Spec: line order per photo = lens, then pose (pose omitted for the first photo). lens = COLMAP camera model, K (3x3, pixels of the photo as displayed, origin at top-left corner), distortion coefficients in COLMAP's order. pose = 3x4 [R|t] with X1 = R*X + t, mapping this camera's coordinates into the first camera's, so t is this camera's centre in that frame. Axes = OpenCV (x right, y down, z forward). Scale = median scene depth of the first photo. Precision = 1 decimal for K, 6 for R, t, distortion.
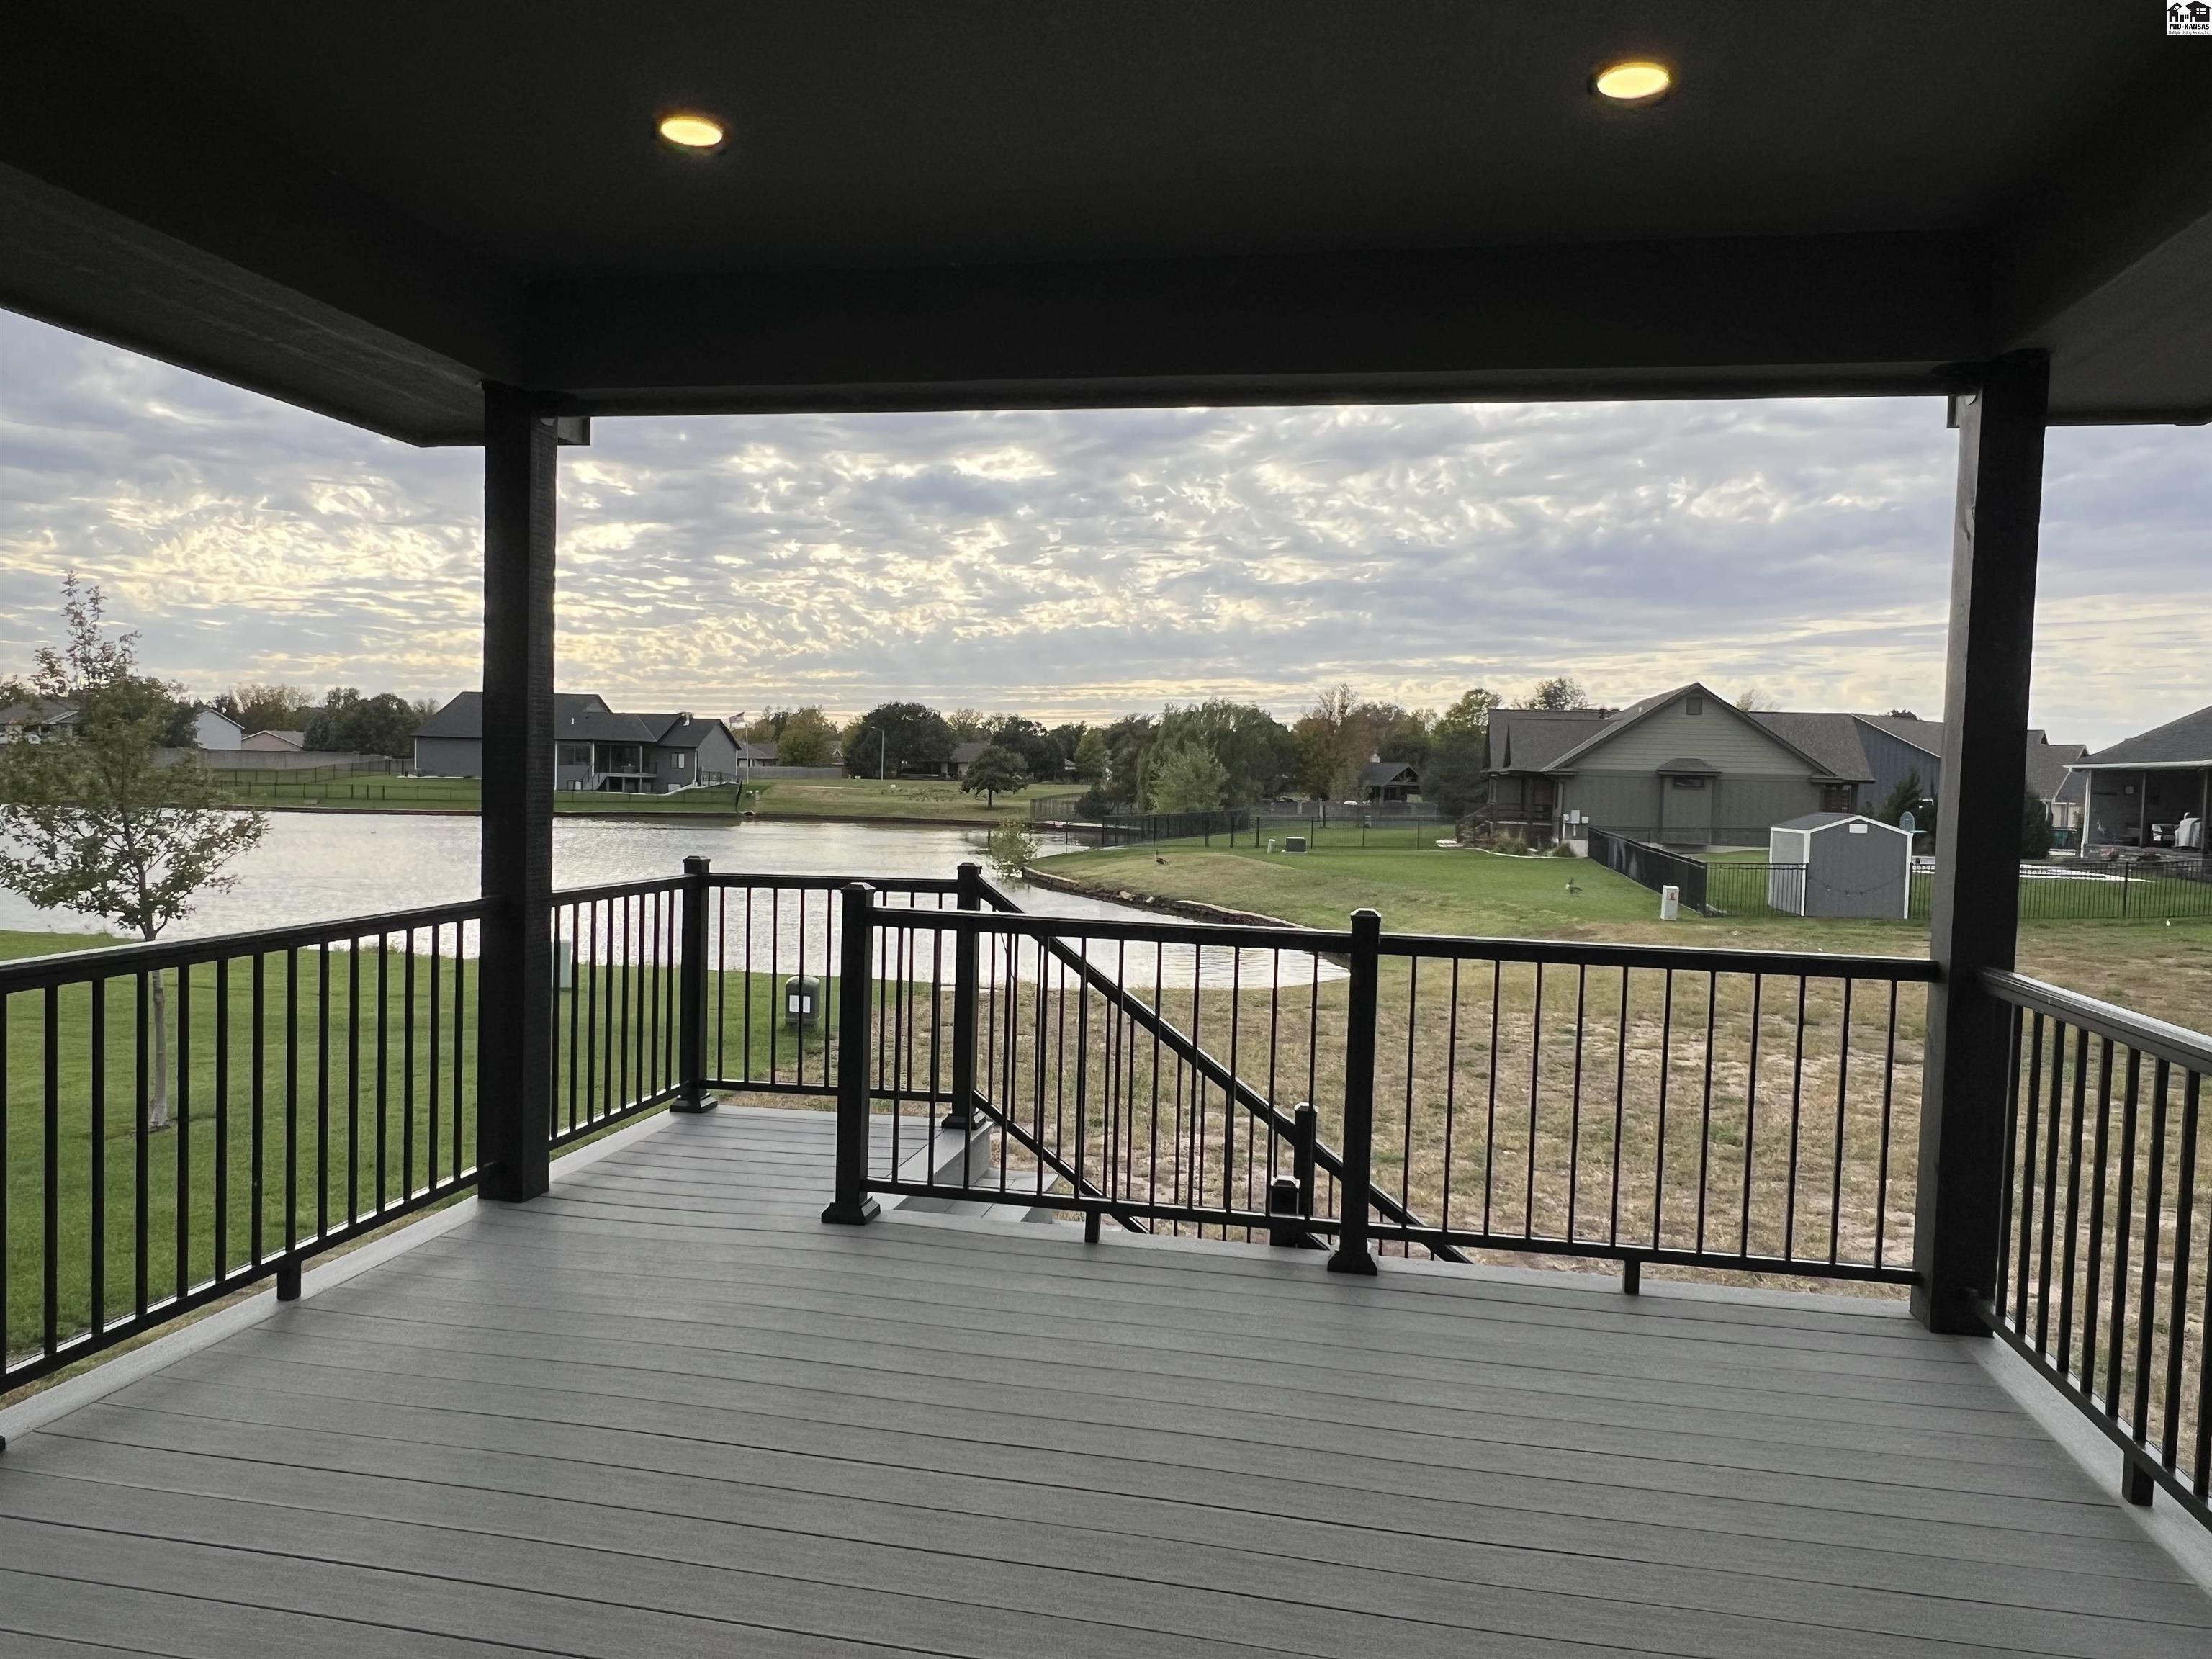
lens RADIAL K [[1458.8, 0, 1106.0], [0, 1458.8, 829.5], [0, 0, 1]] dist [-0.005928, -0.000504]
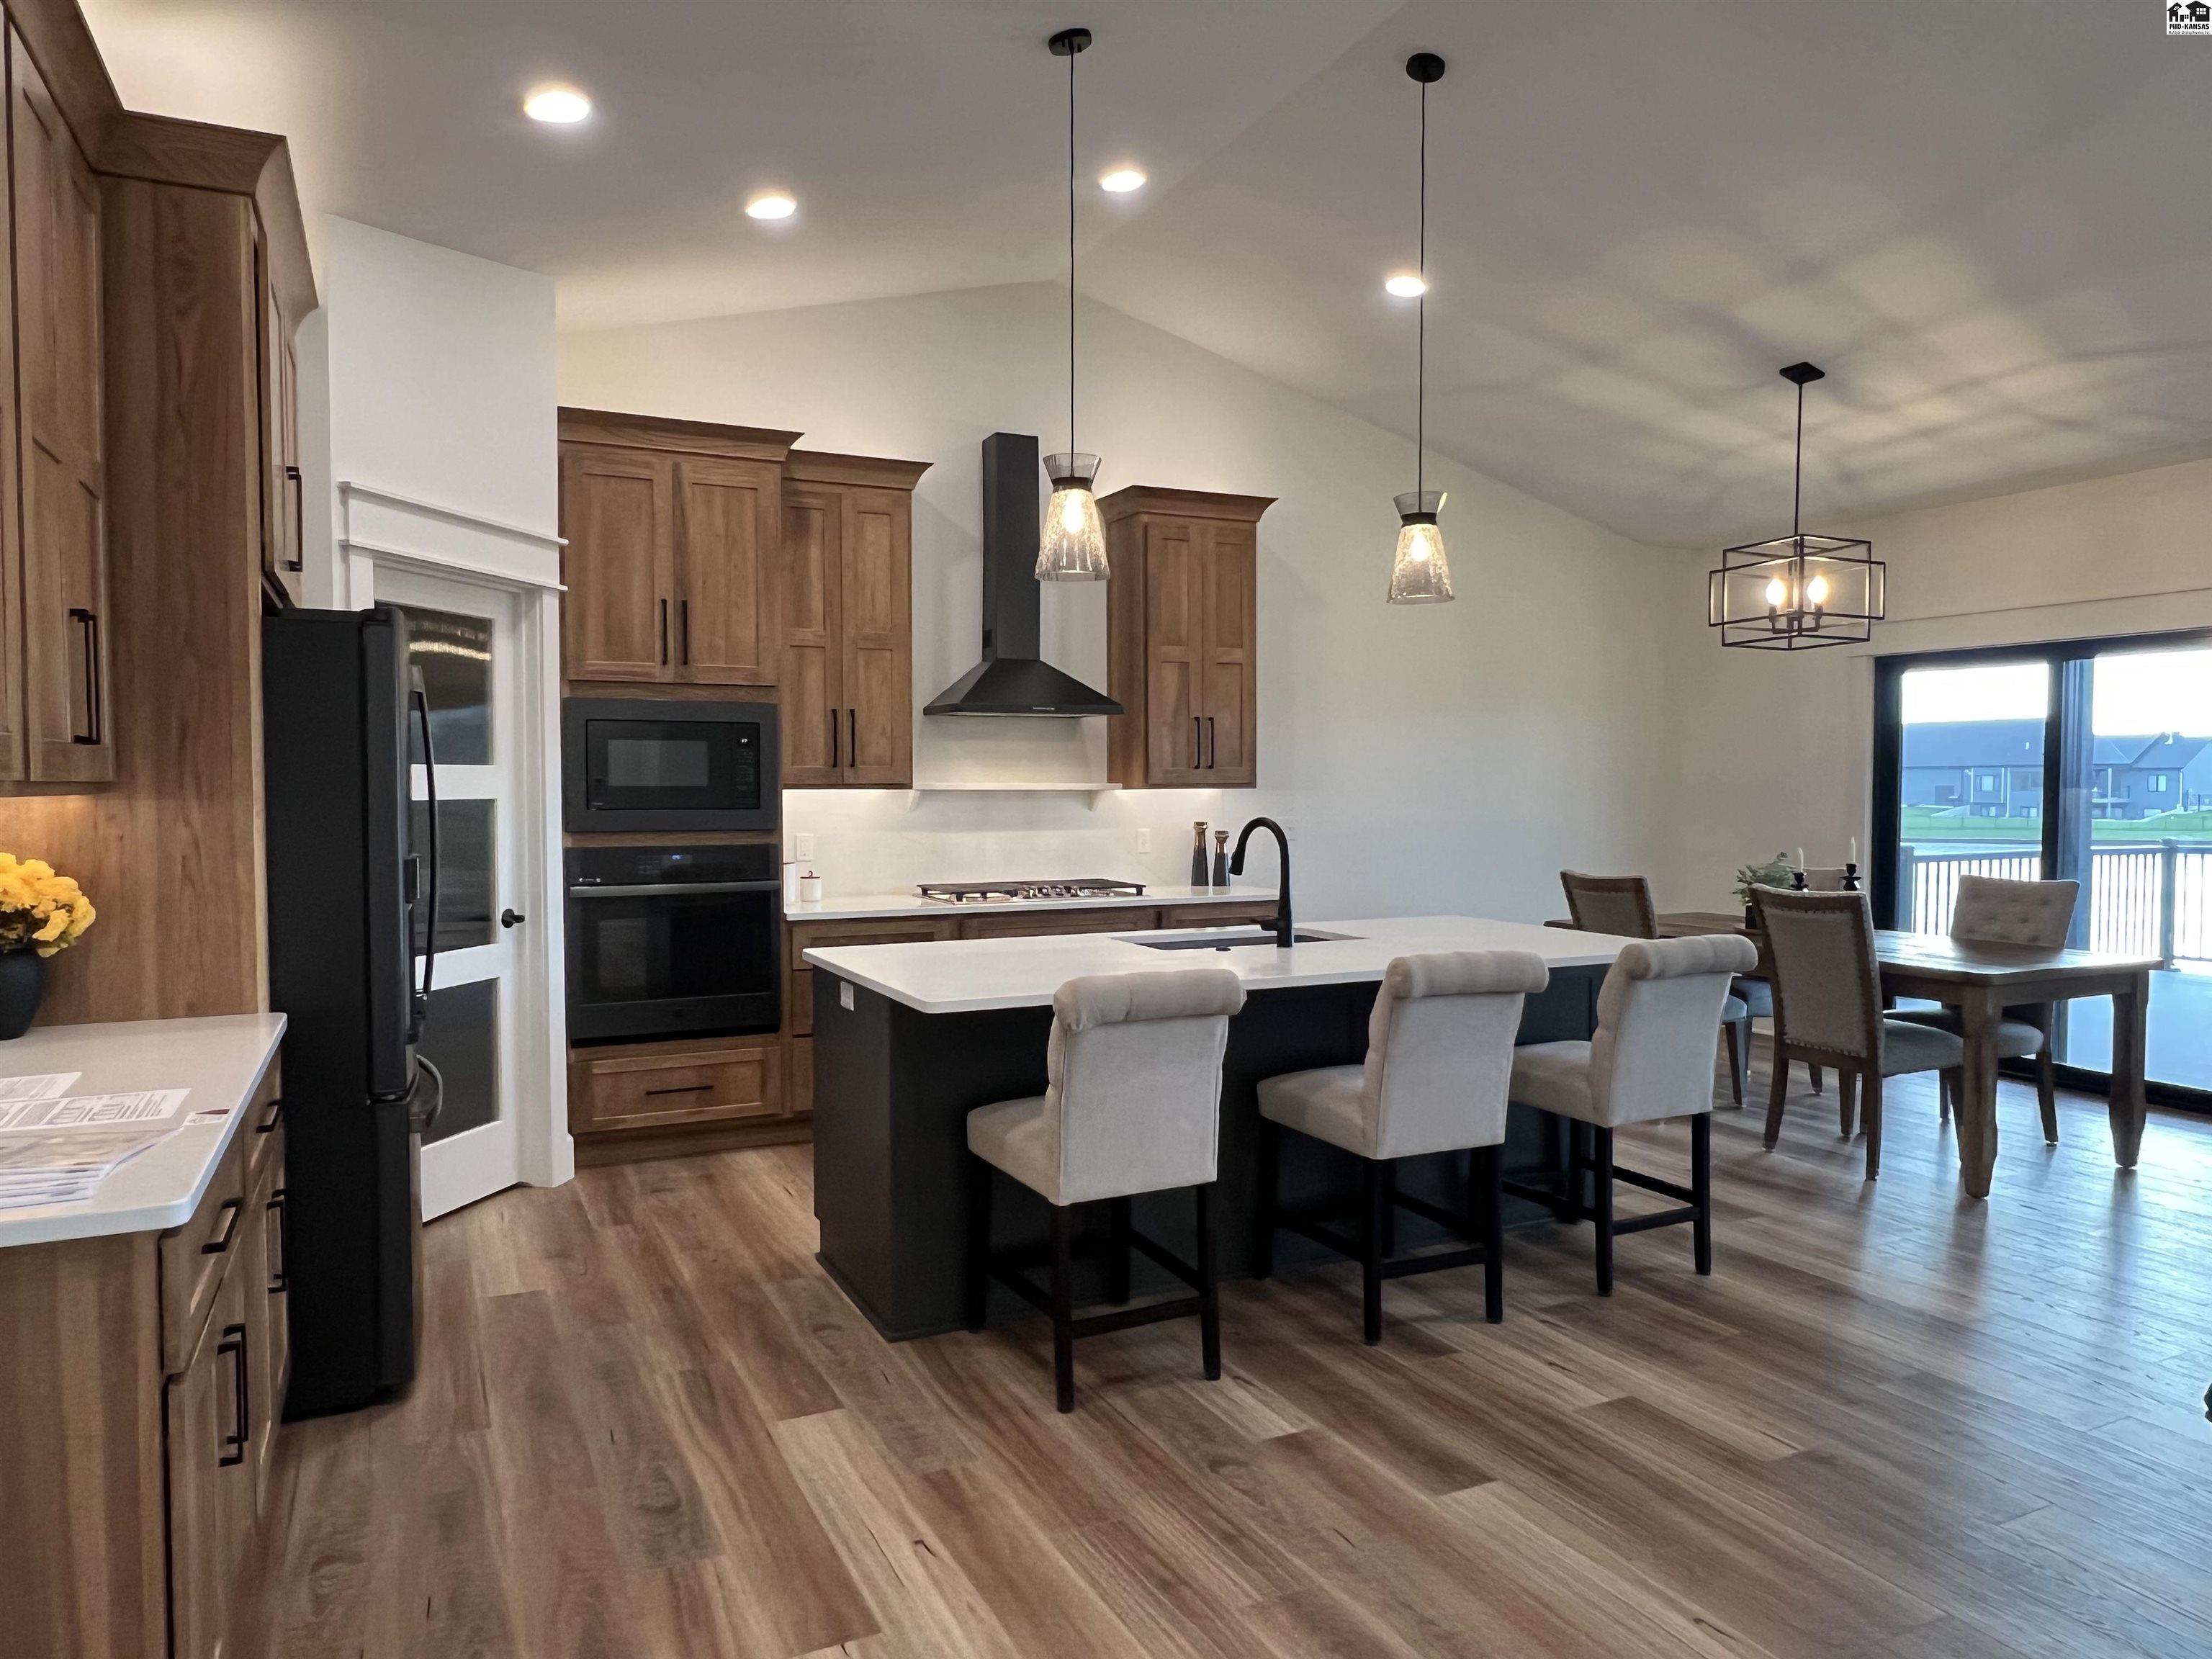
lens RADIAL K [[1416.9, 0, 1094.5], [0, 1416.9, 835.0], [0, 0, 1]] dist [-0.002631, 0.002112]
pose [[0.598194, 0.001151, -0.801351, 0.035136], [-0.014253, 0.999856, -0.009203, 0.005245], [0.801225, 0.016927, 0.598124, -0.119671]]
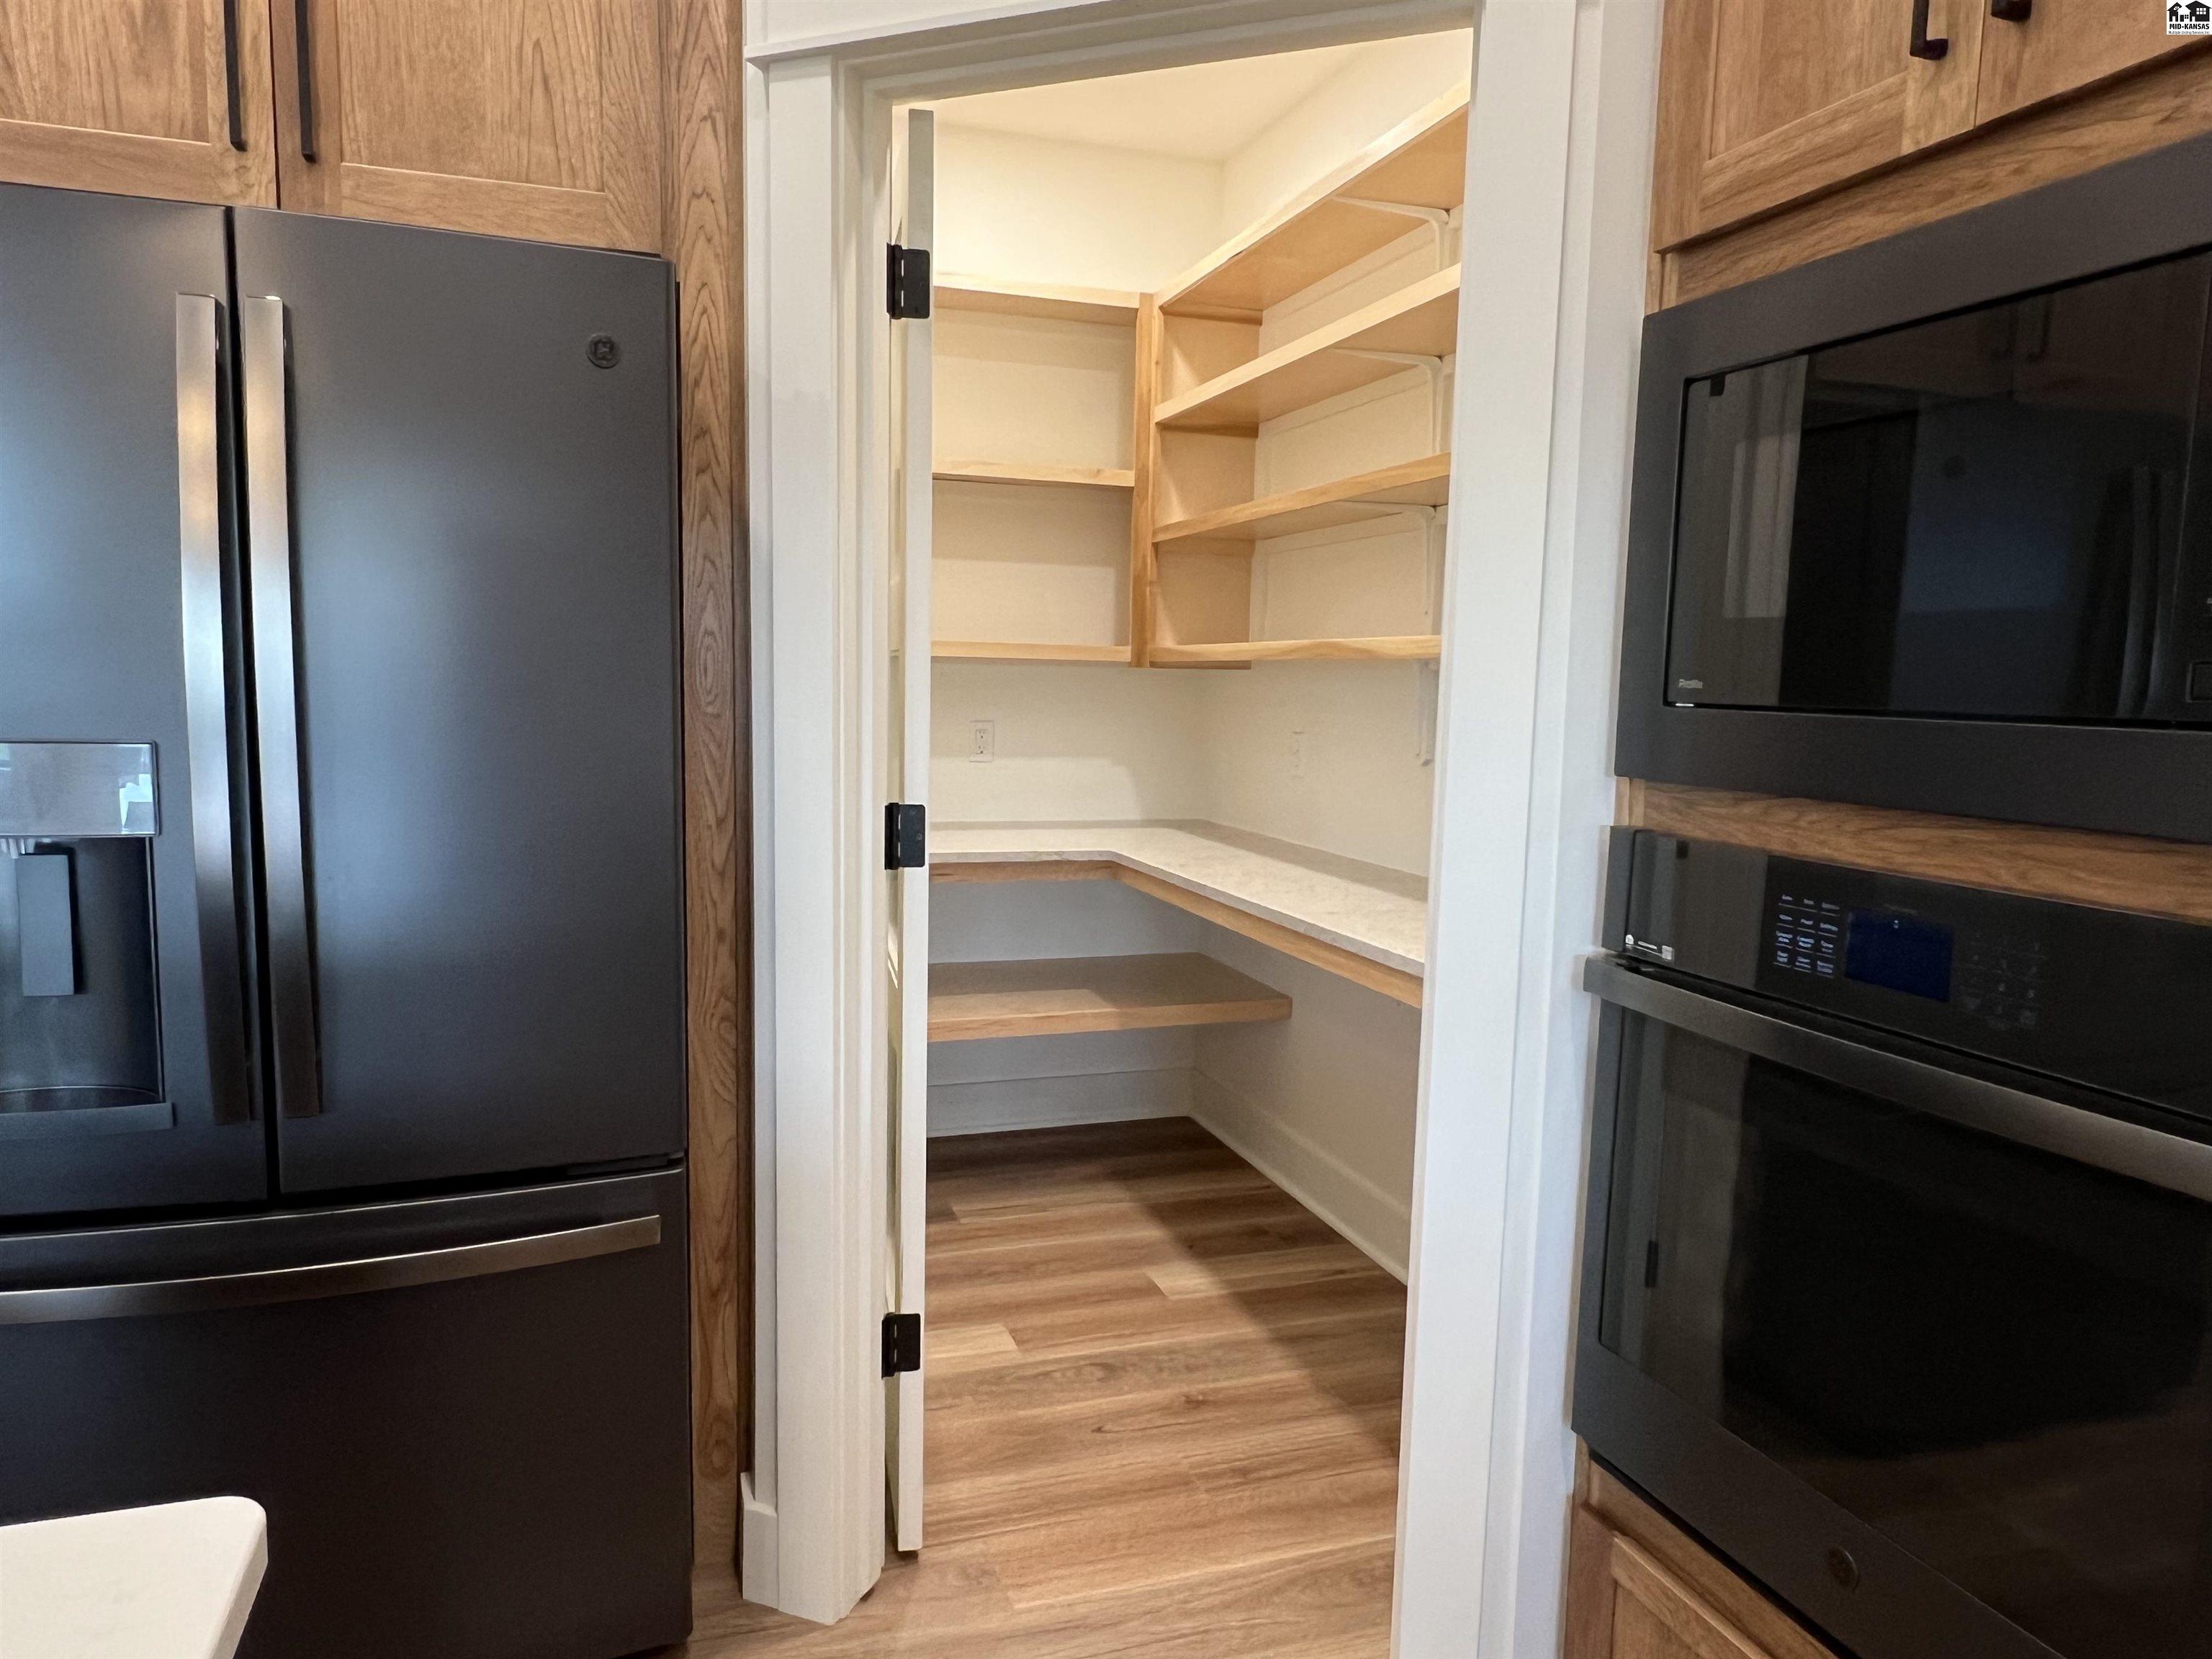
lens RADIAL K [[1417.0, 0, 1096.1], [0, 1417.0, 843.8], [0, 0, 1]] dist [0.004034, -0.005674]
pose [[-0.865814, 0.013582, -0.500182, -0.031002], [-0.065426, 0.987976, 0.140079, 0.003038], [0.496071, 0.154008, -0.854515, -0.077318]]
